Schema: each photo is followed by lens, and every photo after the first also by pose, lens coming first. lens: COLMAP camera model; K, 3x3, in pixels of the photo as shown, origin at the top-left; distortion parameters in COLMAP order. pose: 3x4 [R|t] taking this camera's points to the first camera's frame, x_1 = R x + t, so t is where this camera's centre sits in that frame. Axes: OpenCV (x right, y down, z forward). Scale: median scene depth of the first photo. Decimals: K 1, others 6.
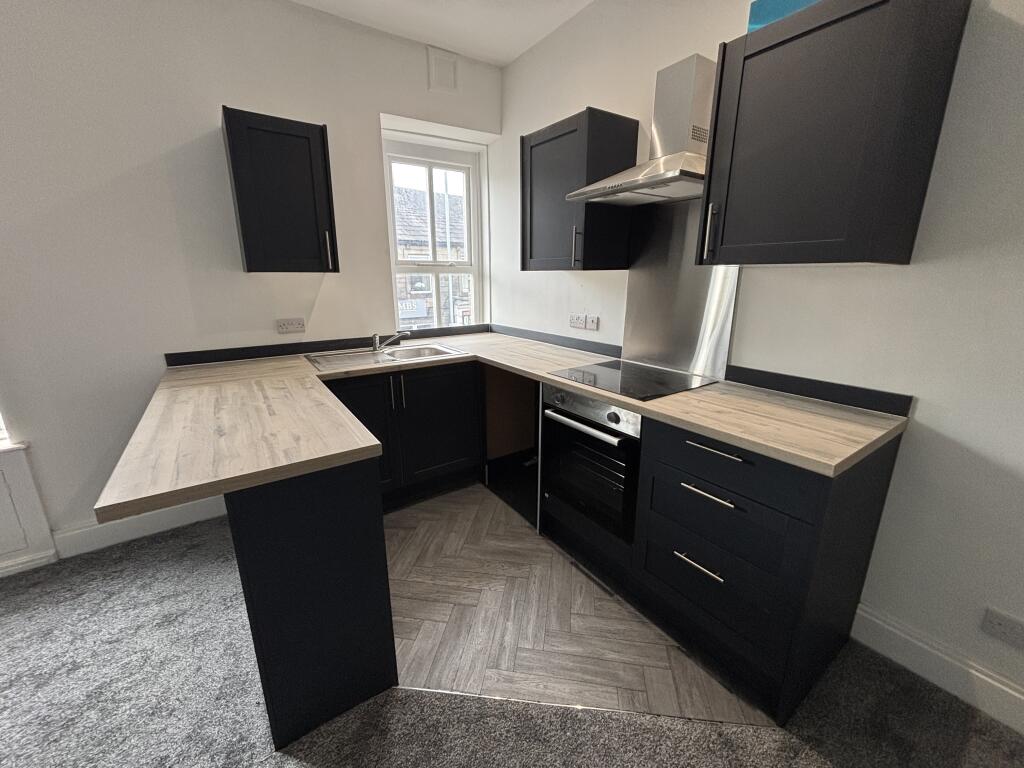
lens RADIAL K [[411.0, 0, 508.7], [0, 411.0, 384.0], [0, 0, 1]] dist [-0.000029, -0.000440]
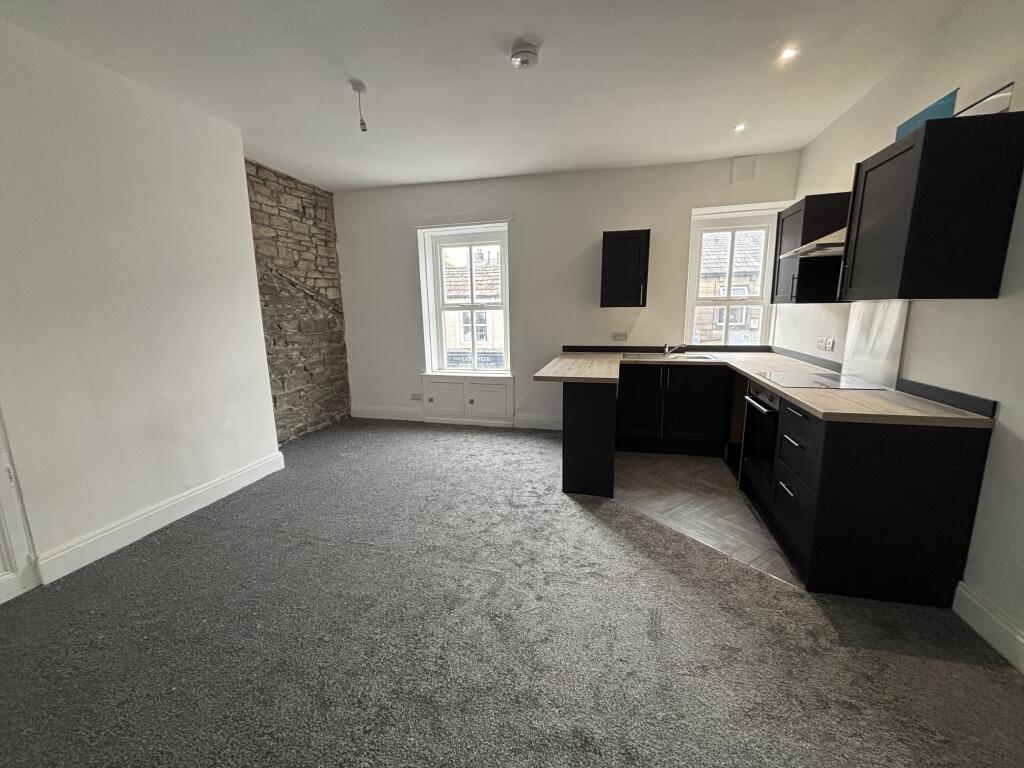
lens RADIAL K [[411.0, 0, 508.4], [0, 411.0, 386.6], [0, 0, 1]] dist [-0.000029, -0.000440]
pose [[0.649239, 0.134747, -0.748554, 0.629288], [-0.183397, 0.982877, 0.017863, 0.156779], [0.738143, 0.125685, 0.662834, -0.620907]]
